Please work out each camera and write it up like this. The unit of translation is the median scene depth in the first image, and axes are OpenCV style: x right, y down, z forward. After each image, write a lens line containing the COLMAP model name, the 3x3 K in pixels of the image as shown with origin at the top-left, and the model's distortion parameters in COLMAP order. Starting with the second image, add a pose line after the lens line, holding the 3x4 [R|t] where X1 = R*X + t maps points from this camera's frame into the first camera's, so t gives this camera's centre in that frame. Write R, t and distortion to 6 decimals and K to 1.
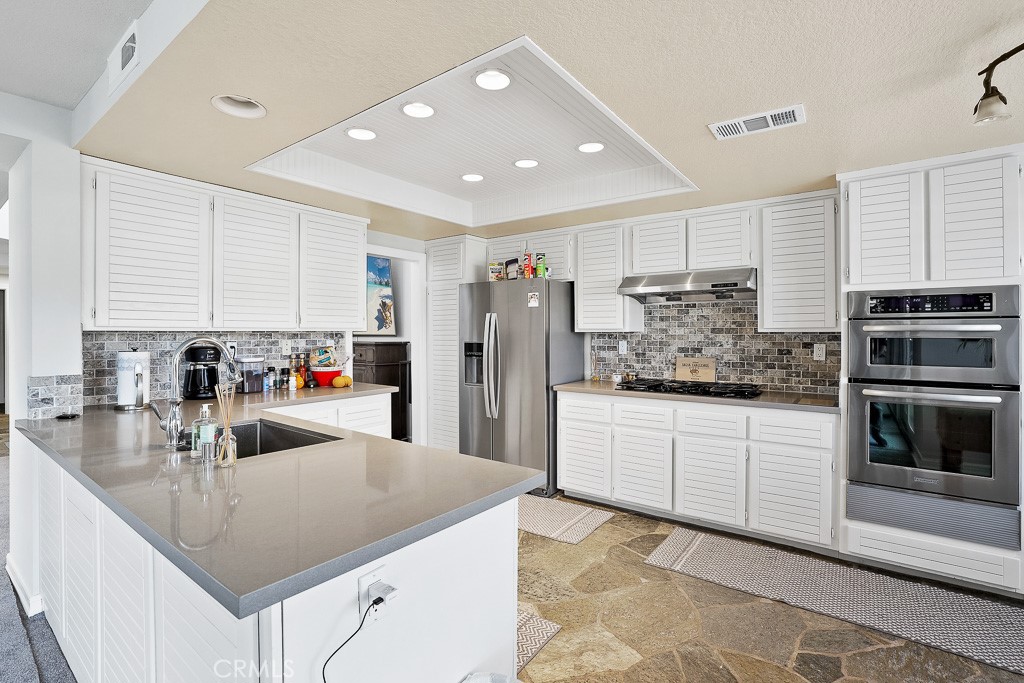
lens RADIAL K [[480.3, 0, 503.0], [0, 480.3, 331.2], [0, 0, 1]] dist [-0.017739, 0.000320]
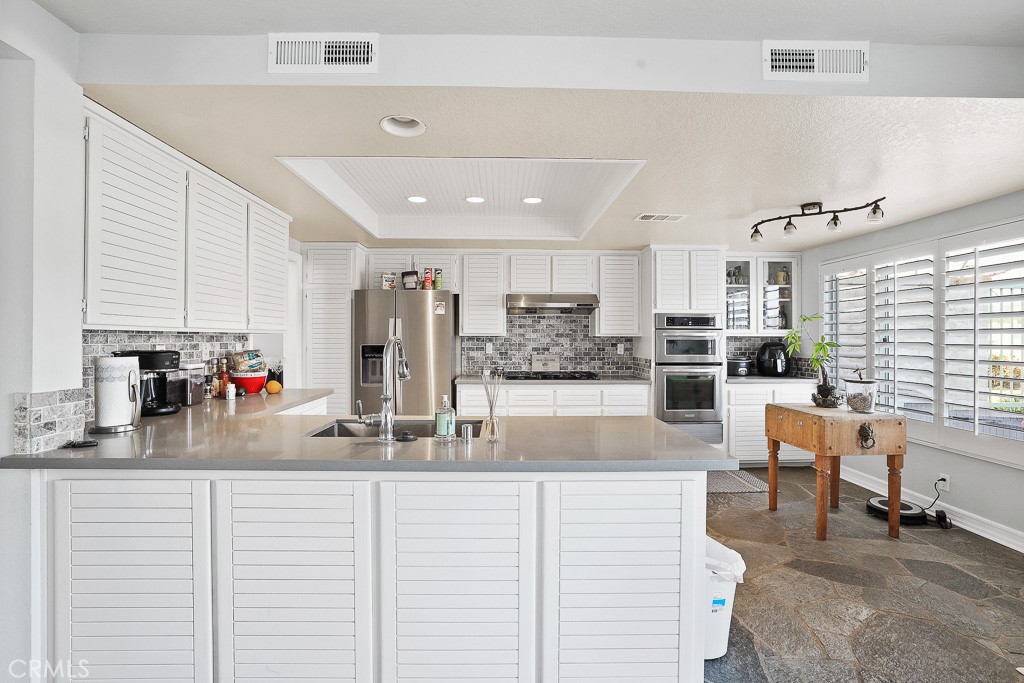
lens RADIAL K [[447.5, 0, 510.9], [0, 447.5, 336.4], [0, 0, 1]] dist [-0.021840, 0.000313]
pose [[0.789760, 0.005216, 0.613393, -0.503799], [-0.004707, 0.999986, -0.002442, 0.005876], [-0.613398, -0.000959, 0.789774, 0.027750]]
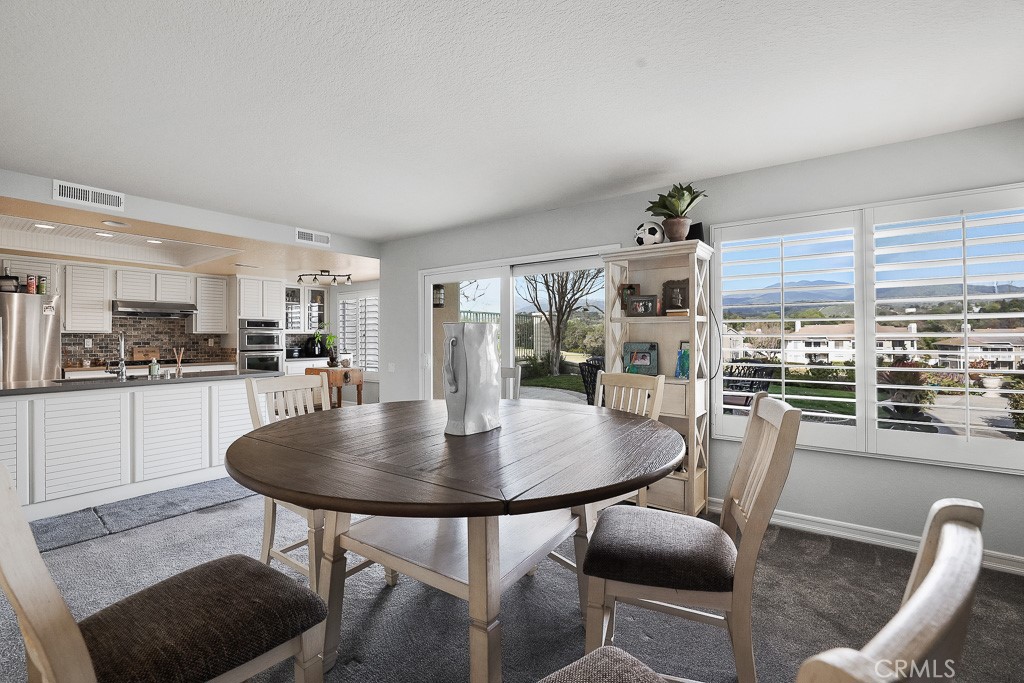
lens RADIAL K [[447.5, 0, 510.9], [0, 447.5, 336.4], [0, 0, 1]] dist [-0.021840, 0.000313]
pose [[0.002977, 0.004031, 0.999987, -1.330715], [0.001767, 0.999990, -0.004036, 0.023332], [-0.999994, 0.001779, 0.002970, -0.412891]]
